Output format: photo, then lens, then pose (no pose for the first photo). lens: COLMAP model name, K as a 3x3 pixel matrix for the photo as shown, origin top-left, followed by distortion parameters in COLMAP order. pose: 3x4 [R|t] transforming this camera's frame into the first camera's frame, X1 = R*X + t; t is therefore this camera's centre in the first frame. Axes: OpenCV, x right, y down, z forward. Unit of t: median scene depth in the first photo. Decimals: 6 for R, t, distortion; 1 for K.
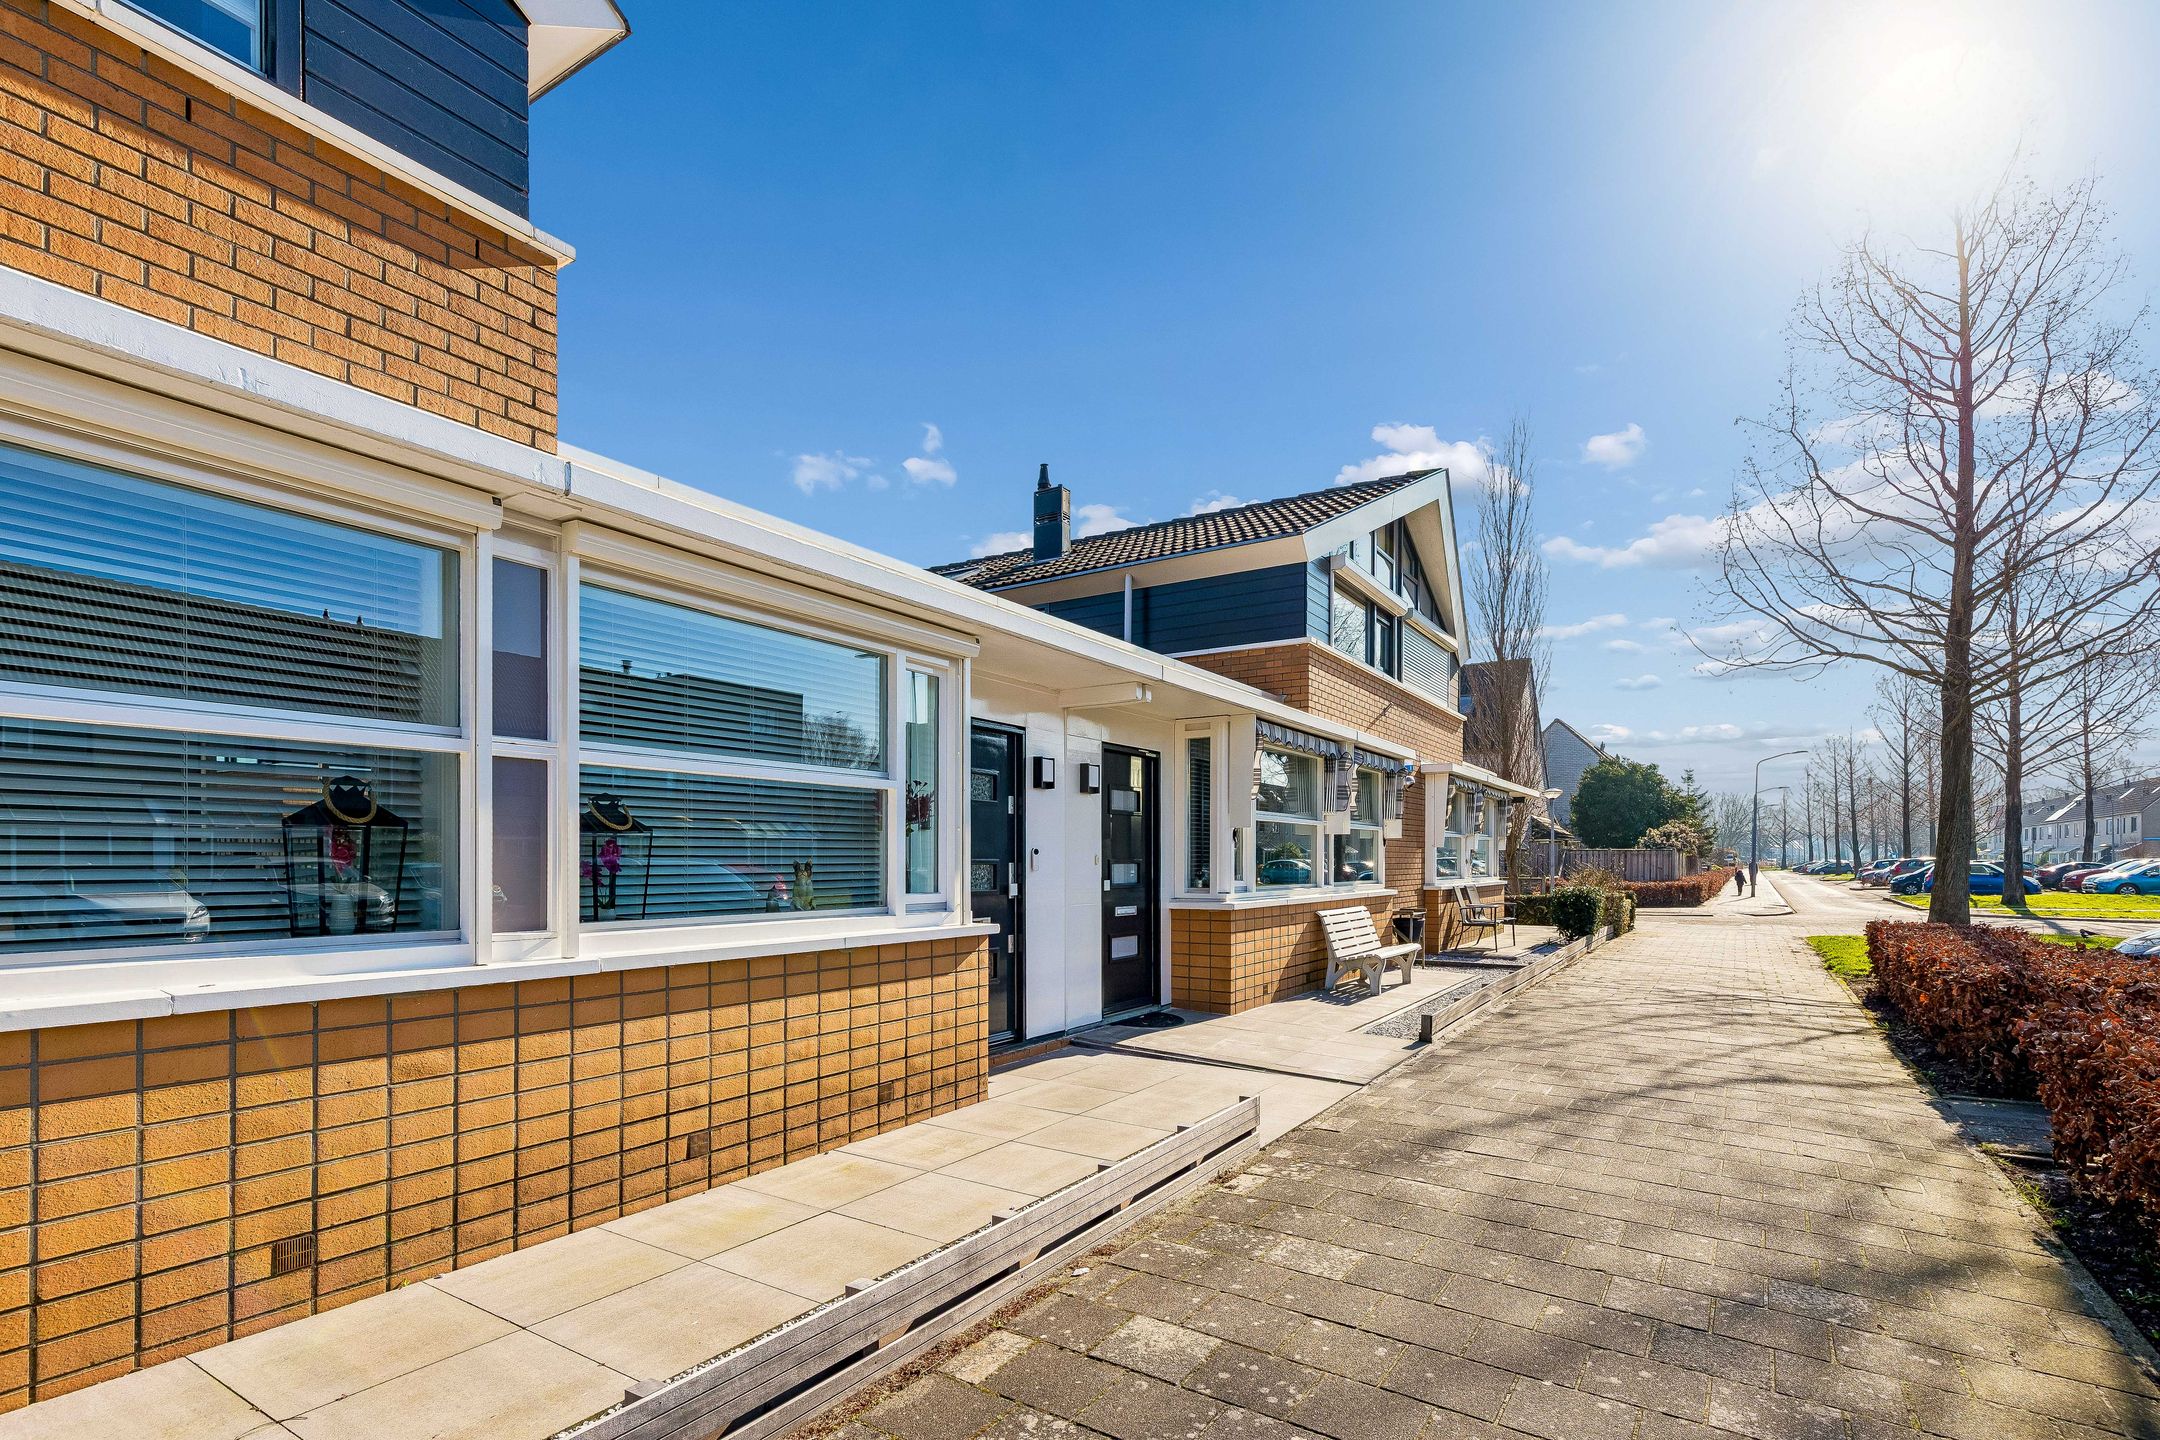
lens RADIAL K [[967.5, 0, 1083.1], [0, 967.5, 722.3], [0, 0, 1]] dist [0.005279, -0.001087]
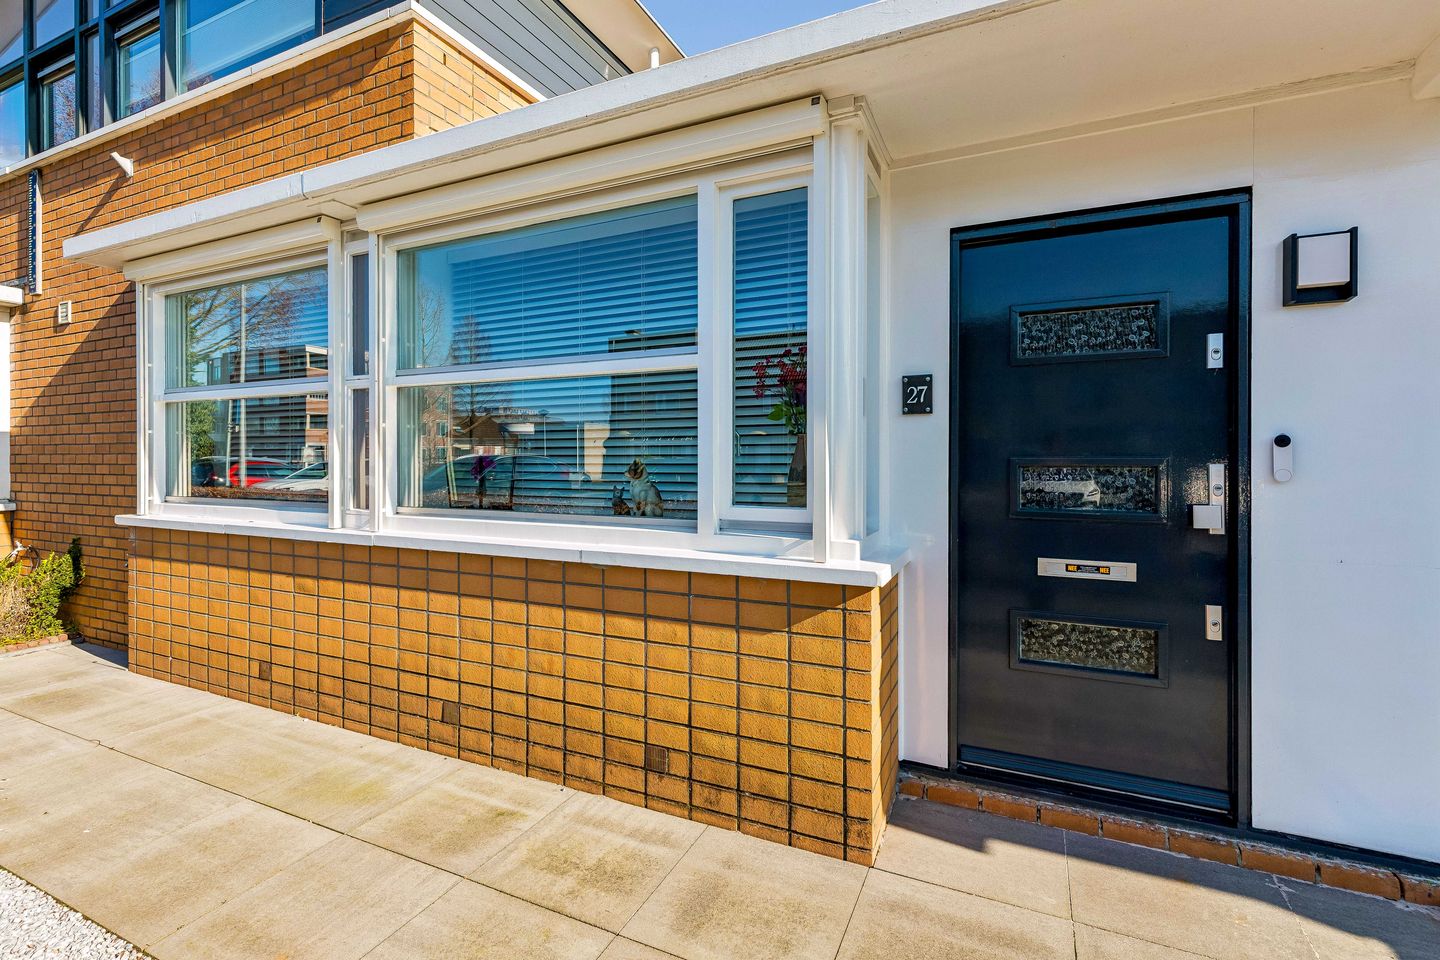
lens RADIAL K [[645.0, 0, 713.2], [0, 645.0, 441.5], [0, 0, 1]] dist [0.005279, -0.001087]
pose [[0.157325, -0.021129, -0.987321, 0.327567], [0.138732, 0.990330, 0.000912, 0.144885], [0.977754, -0.137116, 0.158735, 1.040210]]
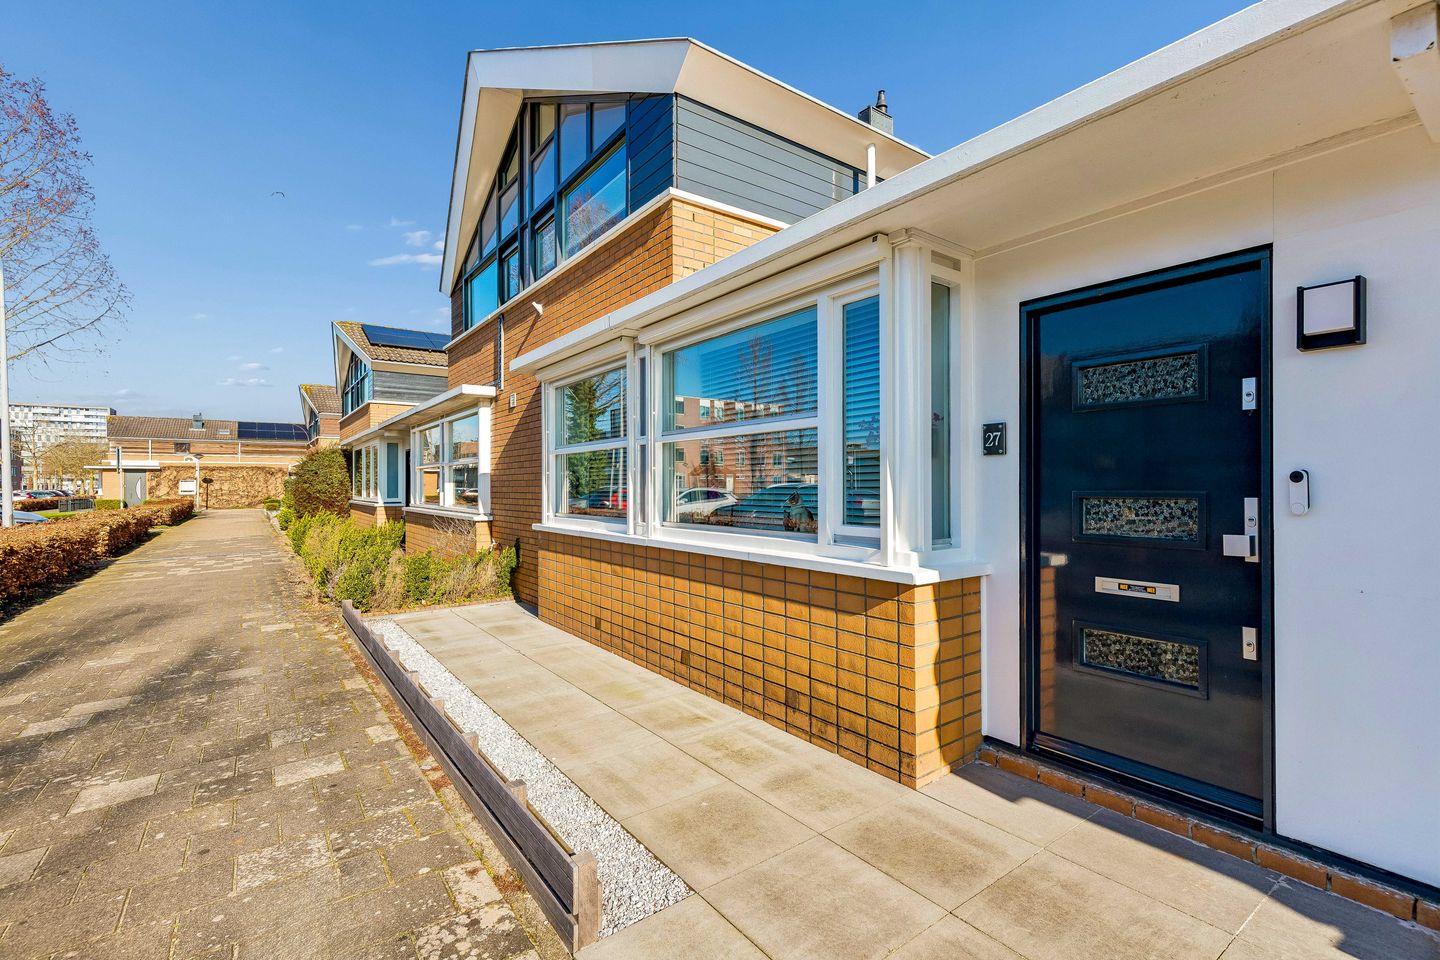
lens RADIAL K [[645.0, 0, 722.7], [0, 645.0, 449.6], [0, 0, 1]] dist [0.005279, -0.001087]
pose [[-0.333559, -0.049598, -0.941424, 0.557354], [0.134966, 0.985816, -0.099757, 0.170850], [0.933018, -0.160335, -0.322134, 1.262815]]
